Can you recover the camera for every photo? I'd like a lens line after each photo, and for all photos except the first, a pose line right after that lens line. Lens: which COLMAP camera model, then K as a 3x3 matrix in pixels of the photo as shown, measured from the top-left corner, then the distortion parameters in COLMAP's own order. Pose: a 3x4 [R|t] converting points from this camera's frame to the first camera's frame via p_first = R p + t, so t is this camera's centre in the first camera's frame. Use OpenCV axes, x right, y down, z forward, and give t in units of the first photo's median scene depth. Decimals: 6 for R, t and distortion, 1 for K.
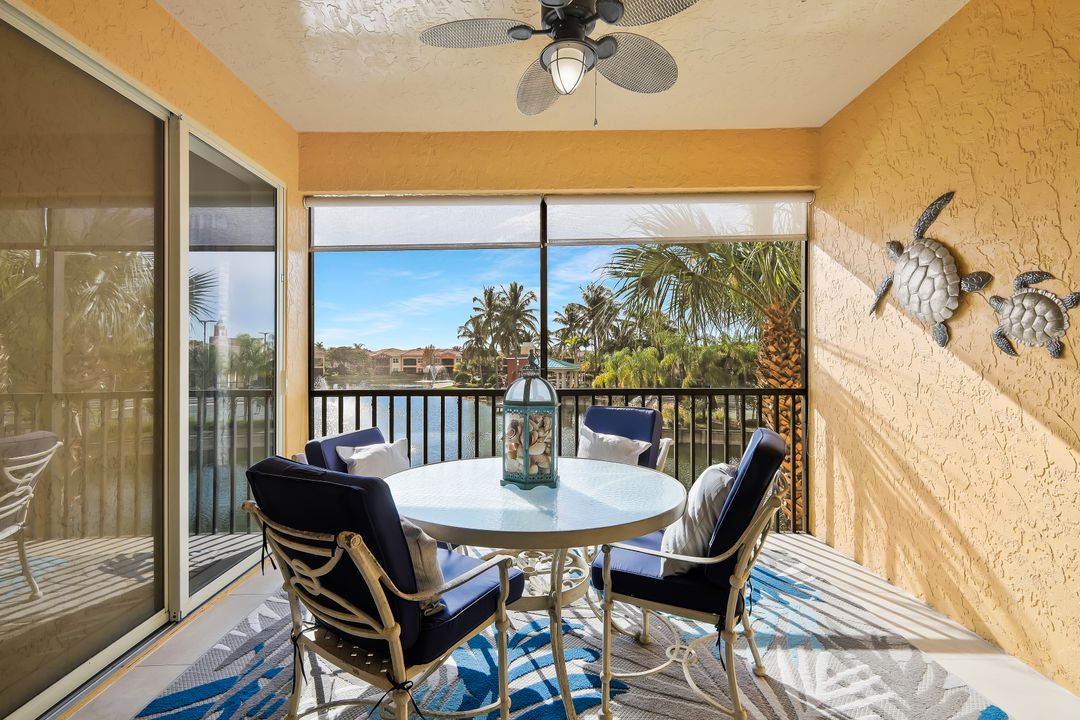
lens RADIAL K [[480.6, 0, 540.0], [0, 480.6, 360.0], [0, 0, 1]] dist [-0.001711, -0.000072]
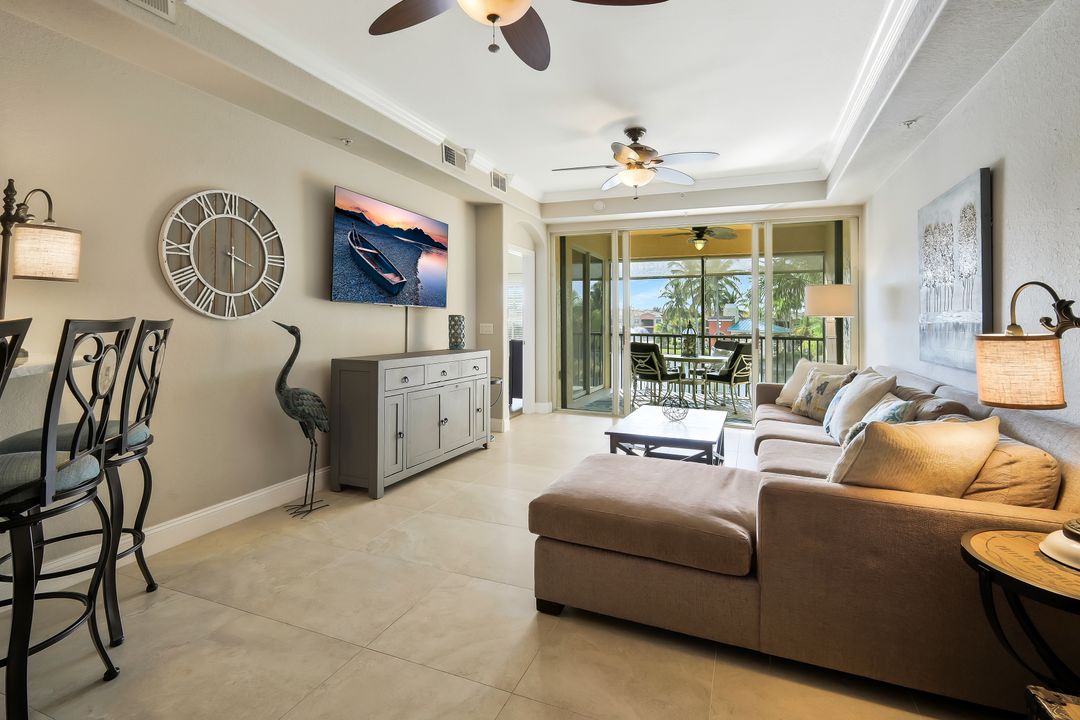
lens RADIAL K [[501.1, 0, 542.7], [0, 501.1, 290.7], [0, 0, 1]] dist [0.001332, 0.000102]
pose [[0.923485, -0.005996, -0.383587, 0.230176], [-0.016629, 0.998313, -0.055638, -0.009891], [0.383274, 0.057760, 0.921827, -1.649076]]
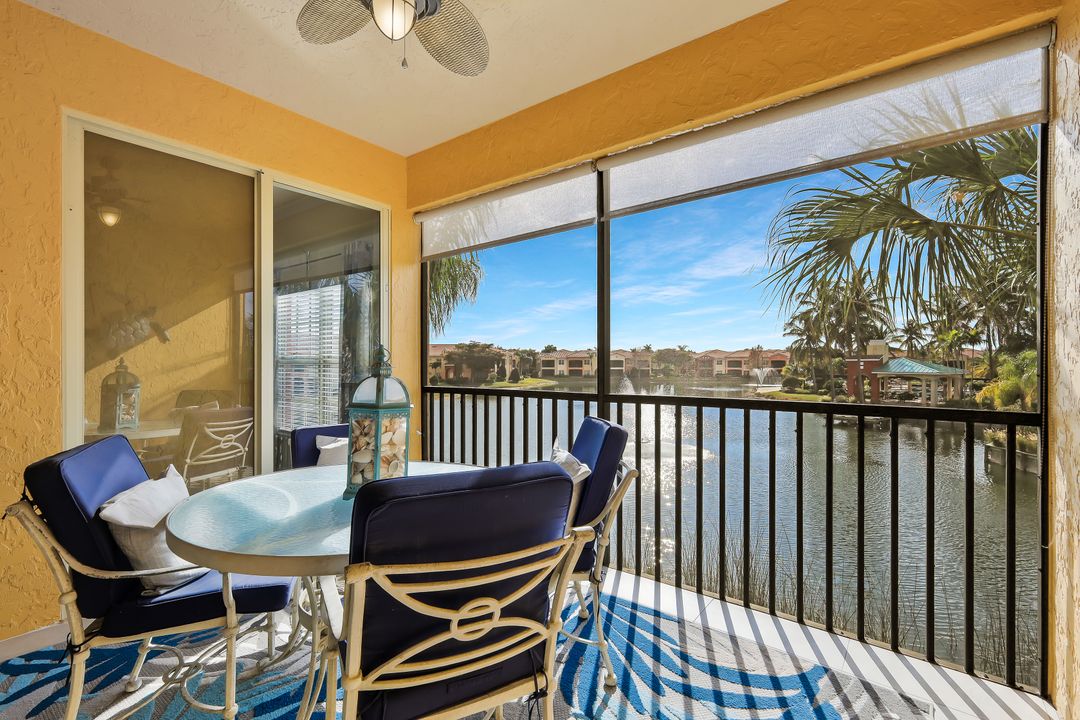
lens RADIAL K [[491.9, 0, 540.0], [0, 491.9, 360.0], [0, 0, 1]] dist [-0.003796, -0.000031]
pose [[0.795868, 0.000747, -0.605470, 0.429746], [-0.002972, 0.999992, -0.002672, 0.005053], [0.605463, 0.003926, 0.795864, 0.257307]]
